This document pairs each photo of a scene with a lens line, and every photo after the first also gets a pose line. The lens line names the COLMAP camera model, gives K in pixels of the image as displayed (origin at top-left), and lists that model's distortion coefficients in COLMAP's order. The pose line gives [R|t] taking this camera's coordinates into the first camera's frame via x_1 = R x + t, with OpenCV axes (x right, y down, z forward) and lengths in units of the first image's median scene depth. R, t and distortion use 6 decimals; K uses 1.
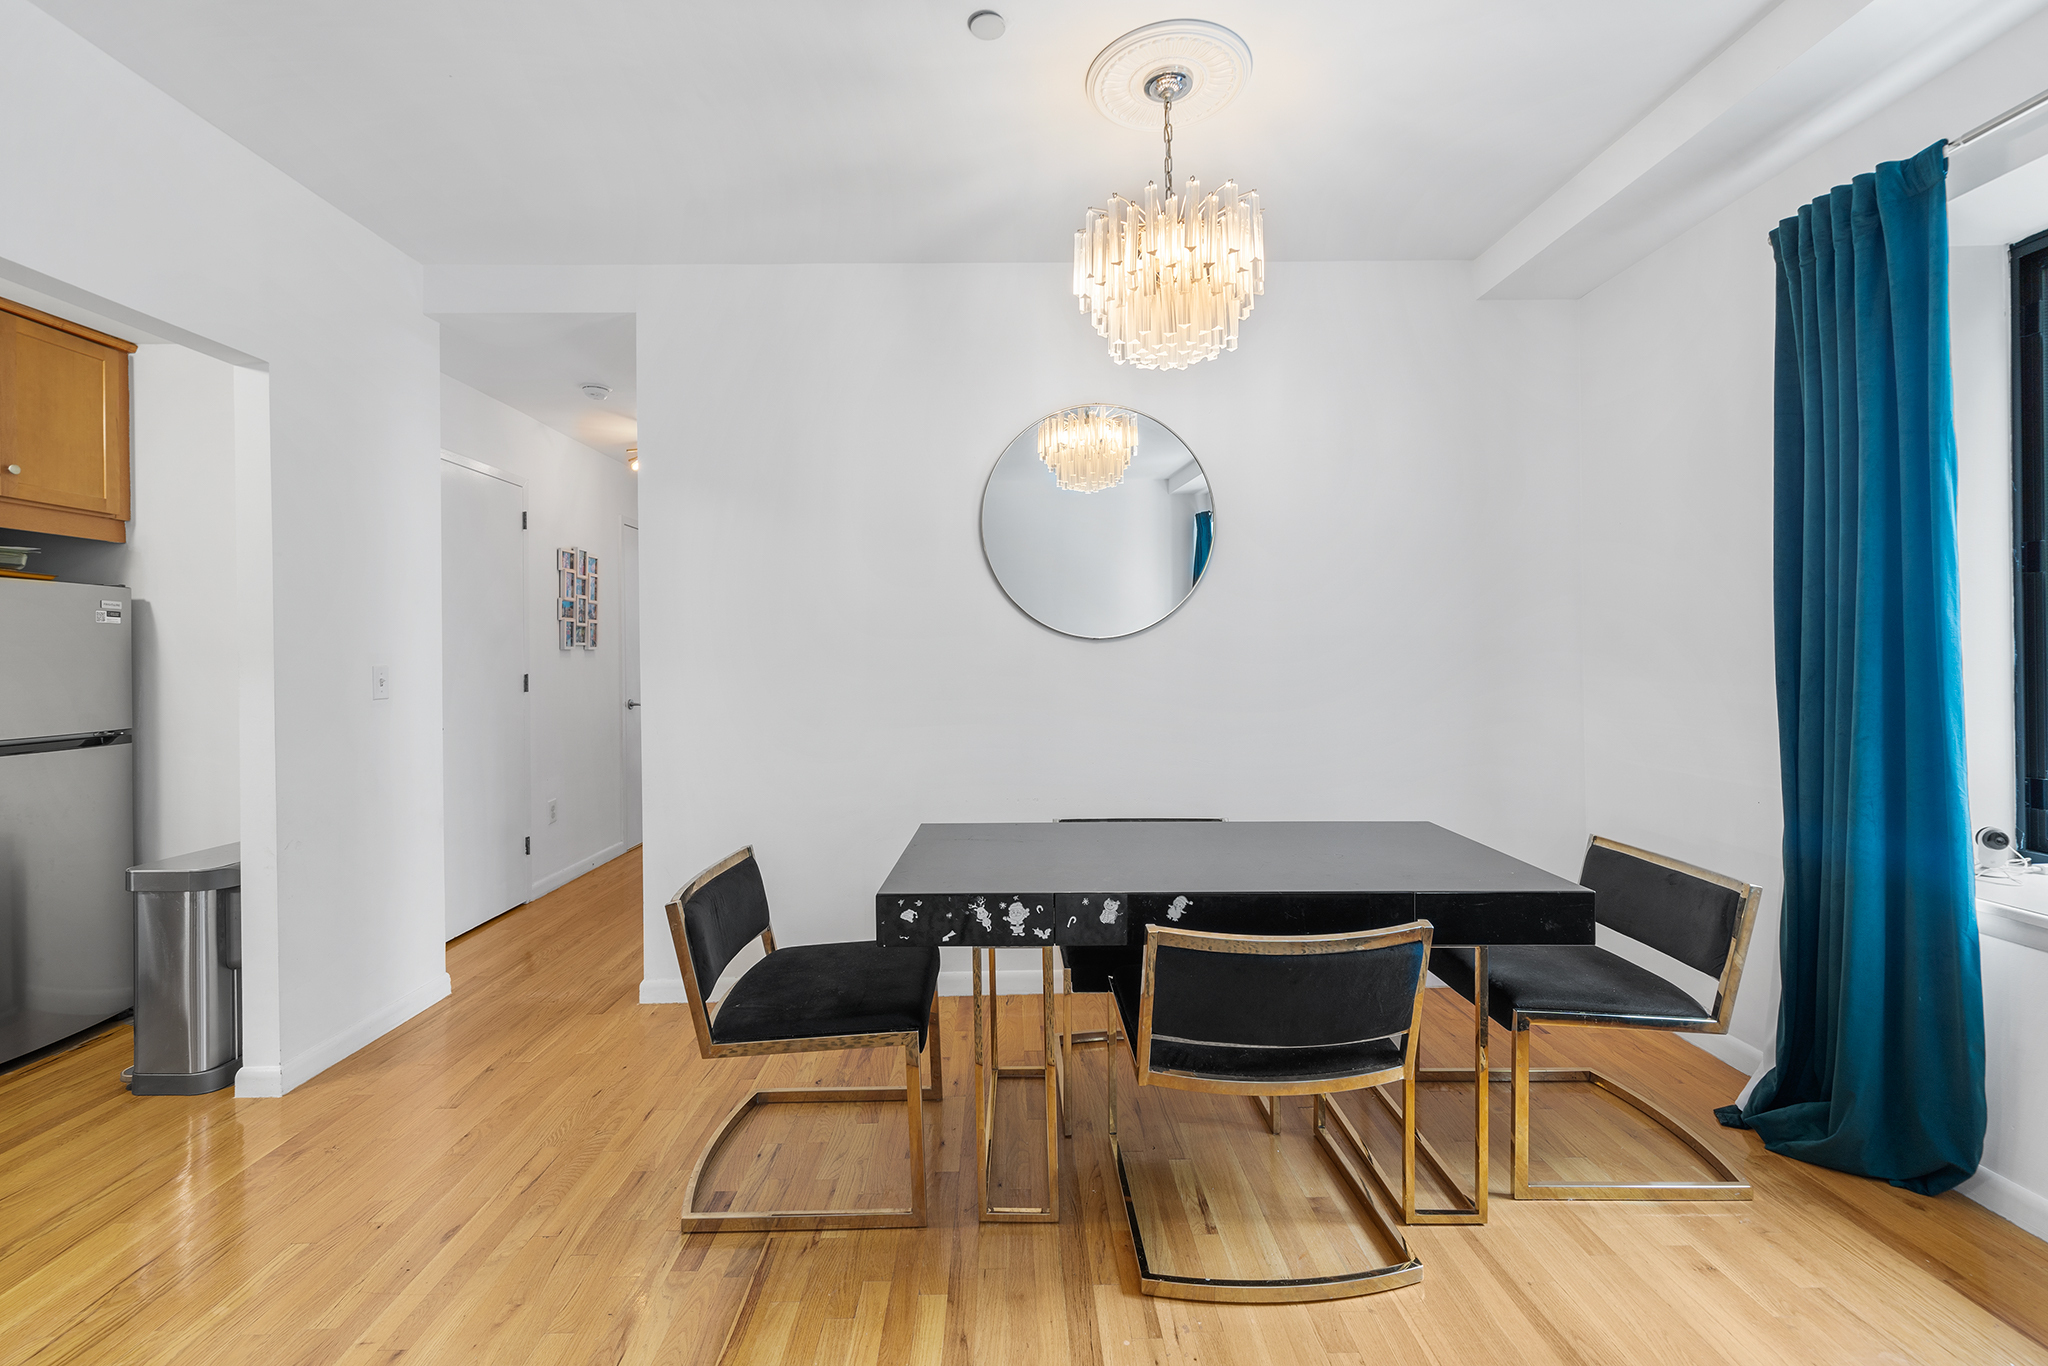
lens RADIAL K [[850.4, 0, 1008.9], [0, 850.4, 656.4], [0, 0, 1]] dist [-0.000480, -0.000160]
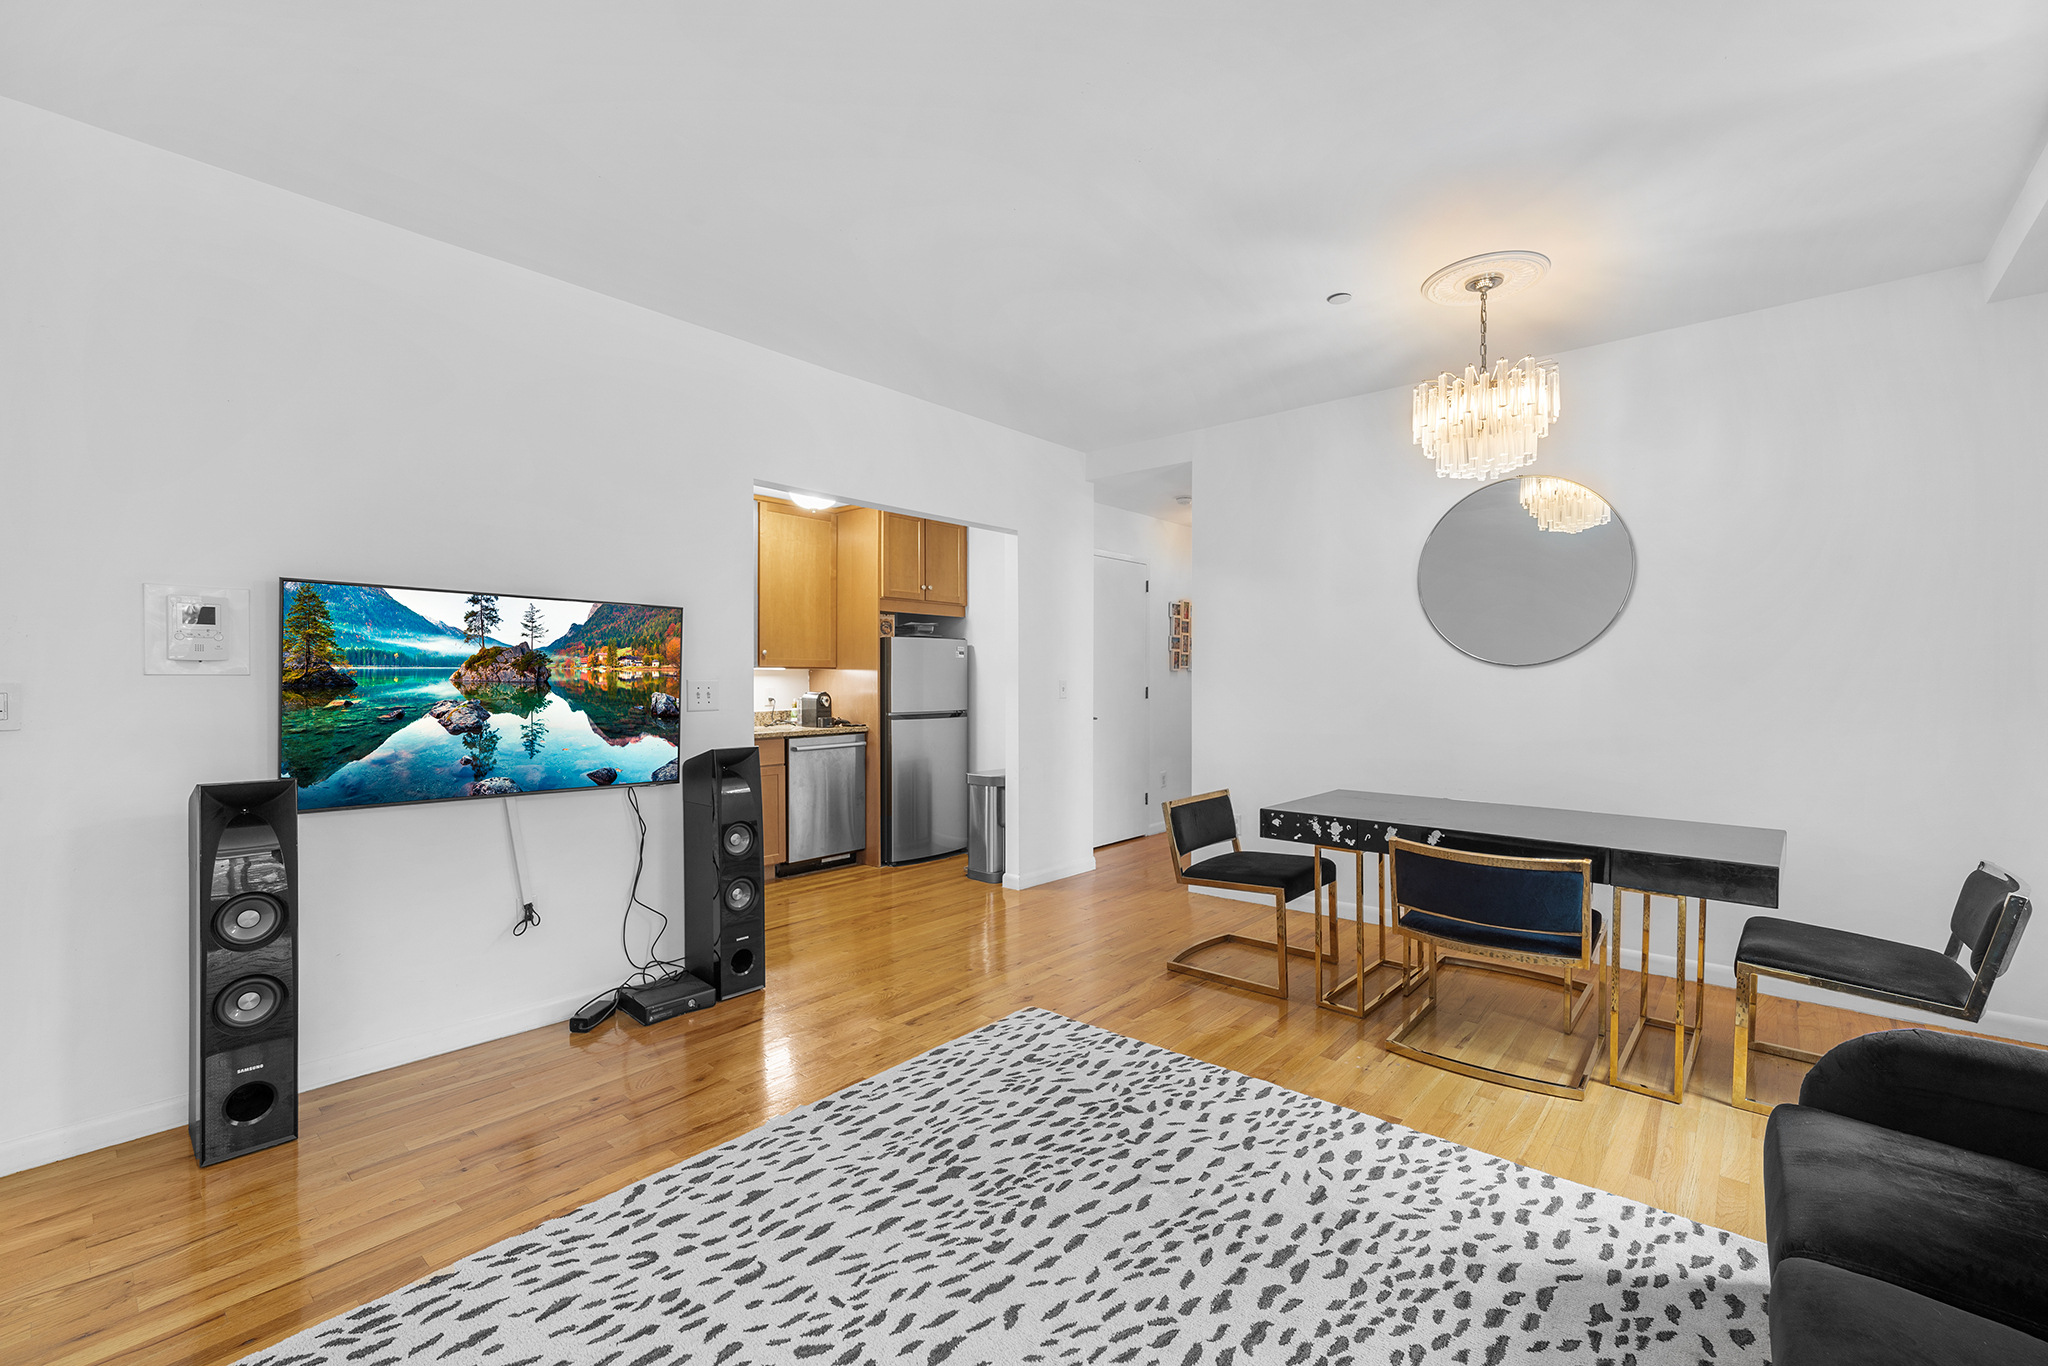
lens RADIAL K [[850.4, 0, 1024.2], [0, 850.4, 689.7], [0, 0, 1]] dist [-0.000480, -0.000160]
pose [[0.750116, 0.019093, -0.661031, 0.496477], [-0.007519, 0.999765, 0.020344, -0.006231], [0.661264, -0.010290, 0.750083, -0.522426]]
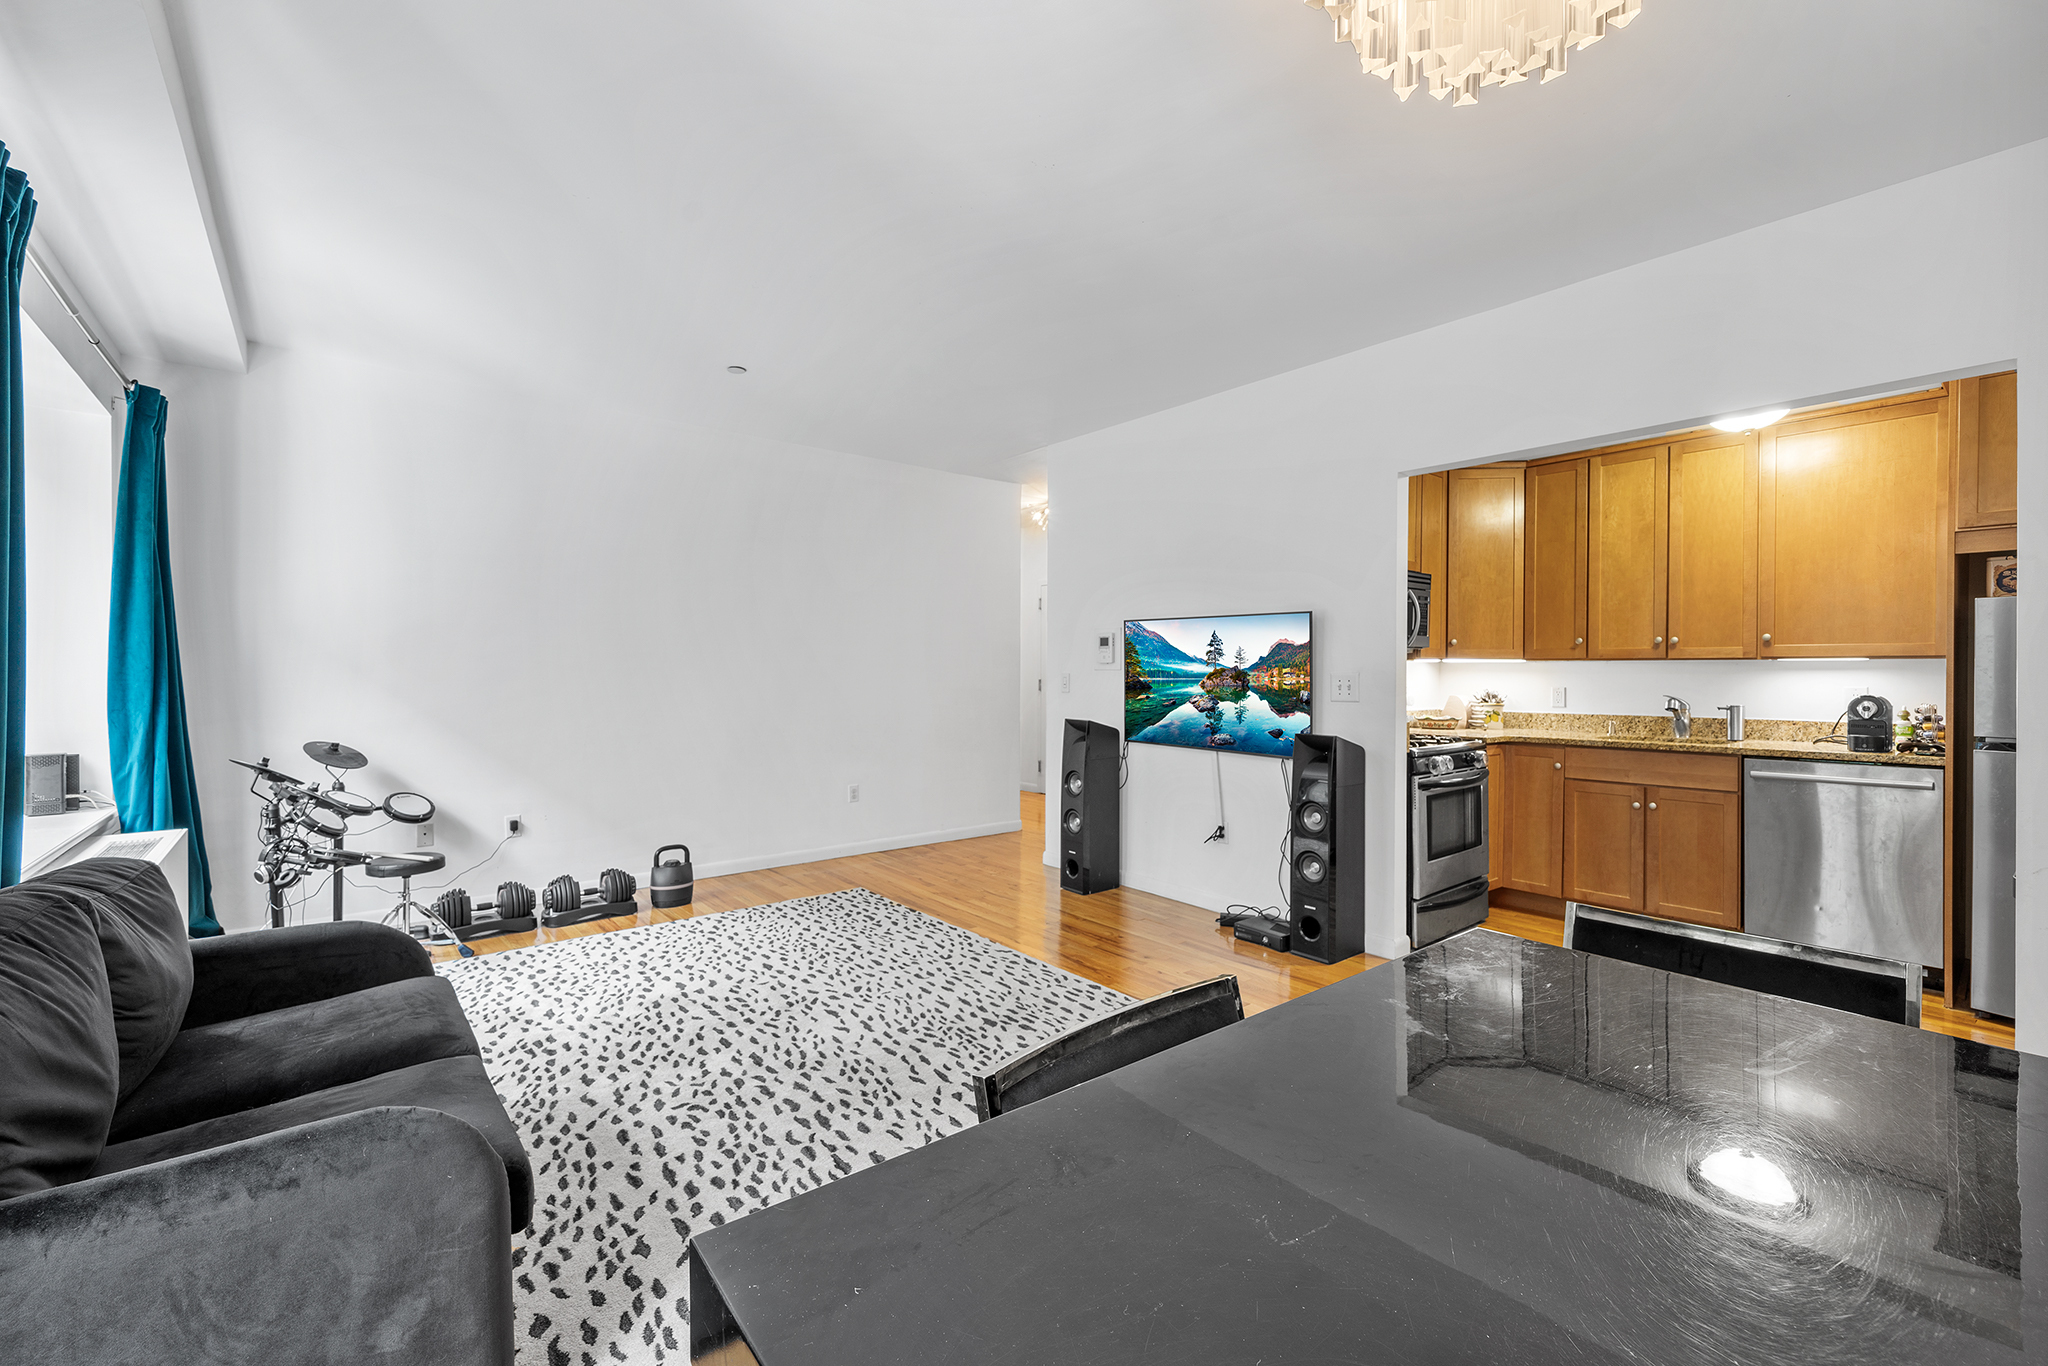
lens RADIAL K [[850.4, 0, 1034.1], [0, 850.4, 674.6], [0, 0, 1]] dist [-0.000480, -0.000160]
pose [[-0.772158, 0.011047, -0.635334, 0.603552], [0.007442, 0.999938, 0.008342, -0.008062], [0.635387, 0.001713, -0.772192, 1.054099]]
